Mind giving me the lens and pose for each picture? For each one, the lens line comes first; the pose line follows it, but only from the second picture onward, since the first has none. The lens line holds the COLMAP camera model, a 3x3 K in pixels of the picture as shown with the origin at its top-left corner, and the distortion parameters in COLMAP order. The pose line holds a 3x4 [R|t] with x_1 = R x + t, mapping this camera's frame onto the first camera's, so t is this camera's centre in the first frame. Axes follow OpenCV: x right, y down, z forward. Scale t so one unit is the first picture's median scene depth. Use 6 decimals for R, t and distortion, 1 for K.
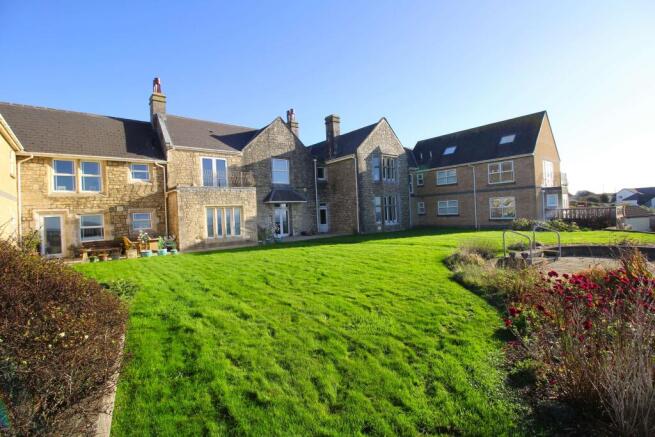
lens RADIAL K [[298.6, 0, 327.5], [0, 298.6, 218.5], [0, 0, 1]] dist [-0.000402, -0.000031]
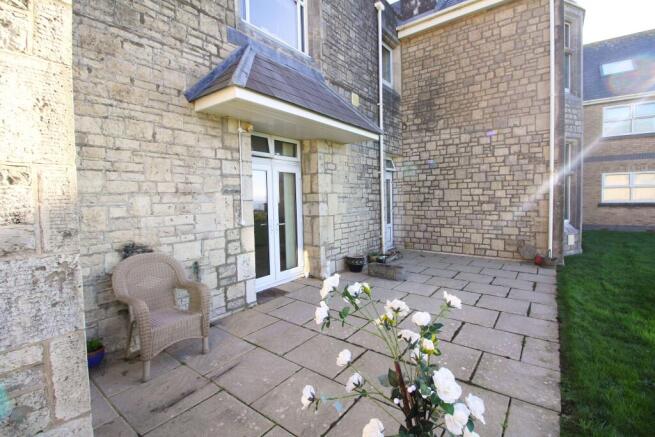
lens RADIAL K [[298.6, 0, 327.5], [0, 298.6, 218.5], [0, 0, 1]] dist [-0.000402, -0.000031]
pose [[0.976742, 0.009147, 0.214221, -0.158641], [-0.017114, 0.999228, 0.035367, 0.002083], [-0.213732, -0.038211, 0.976145, 0.747565]]
